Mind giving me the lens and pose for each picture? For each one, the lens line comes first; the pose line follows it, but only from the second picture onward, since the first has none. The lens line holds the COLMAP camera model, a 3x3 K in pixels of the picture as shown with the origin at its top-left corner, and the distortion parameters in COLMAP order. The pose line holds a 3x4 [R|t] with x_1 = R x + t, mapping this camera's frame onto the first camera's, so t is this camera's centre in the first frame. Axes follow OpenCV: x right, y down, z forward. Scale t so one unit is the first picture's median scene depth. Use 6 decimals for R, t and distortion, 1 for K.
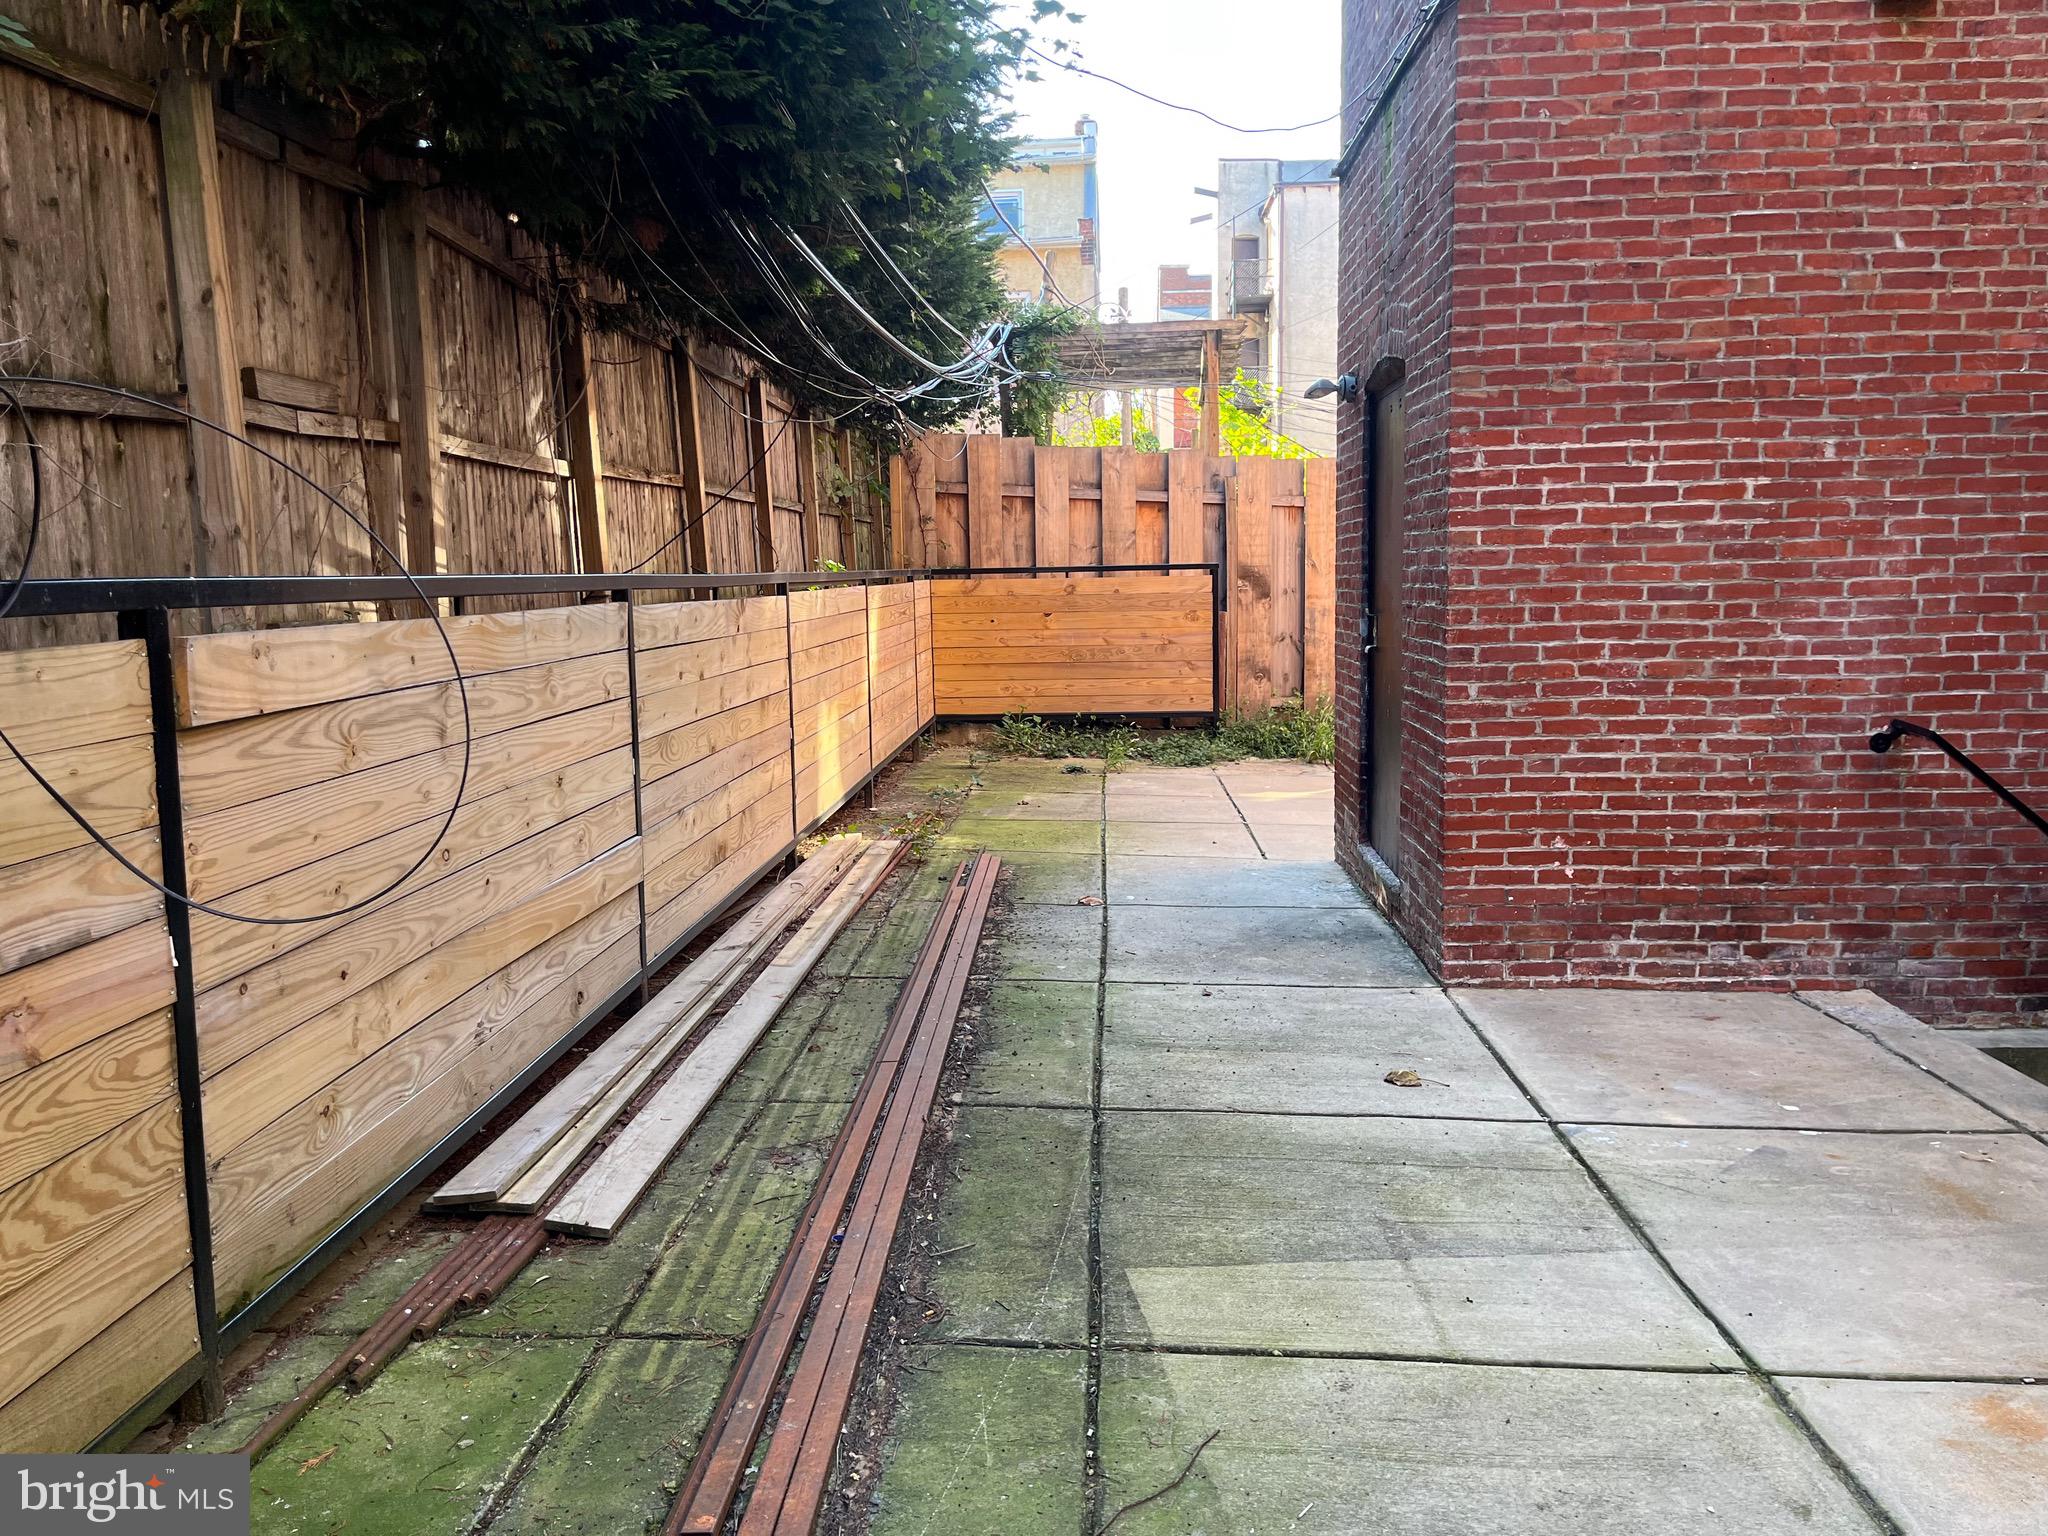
lens RADIAL K [[1551.8, 0, 1021.5], [0, 1551.8, 768.7], [0, 0, 1]] dist [0.049018, -0.064811]
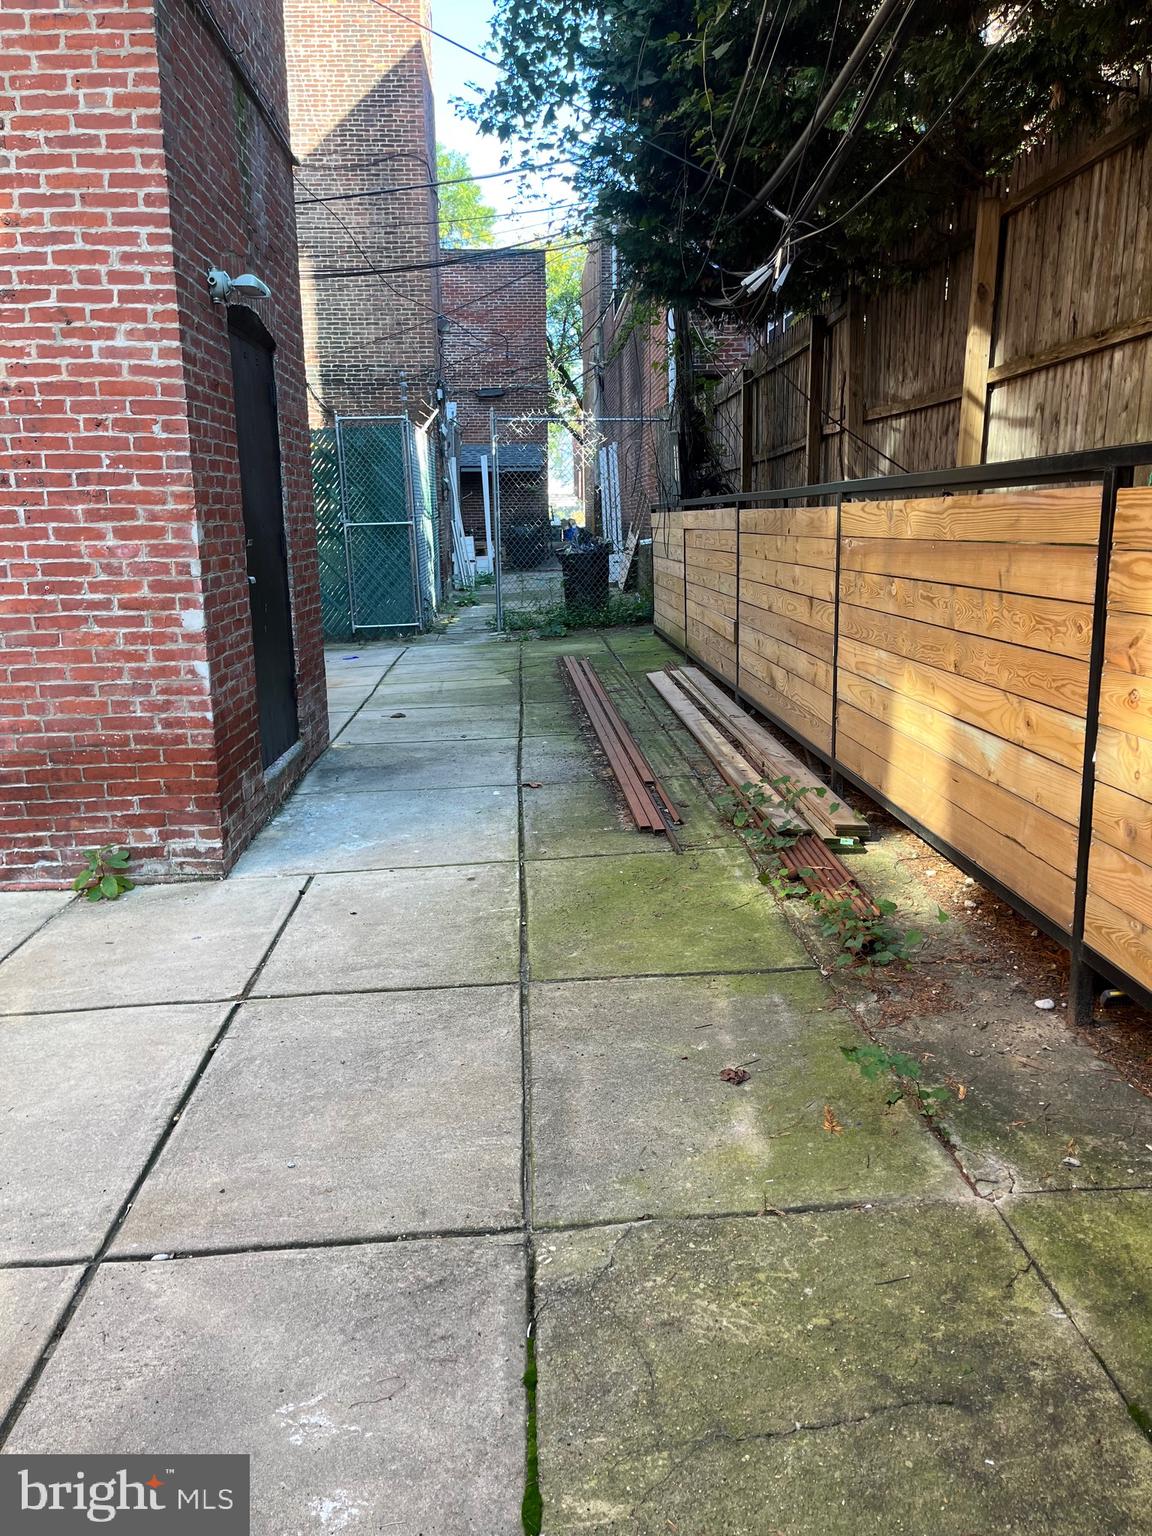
lens RADIAL K [[1163.9, 0, 577.9], [0, 1163.9, 772.8], [0, 0, 1]] dist [0.049018, -0.064811]
pose [[-0.993987, 0.055360, -0.094475, 0.108114], [0.020874, 0.942758, 0.332823, -0.248477], [0.107492, 0.328850, -0.938245, 2.136667]]
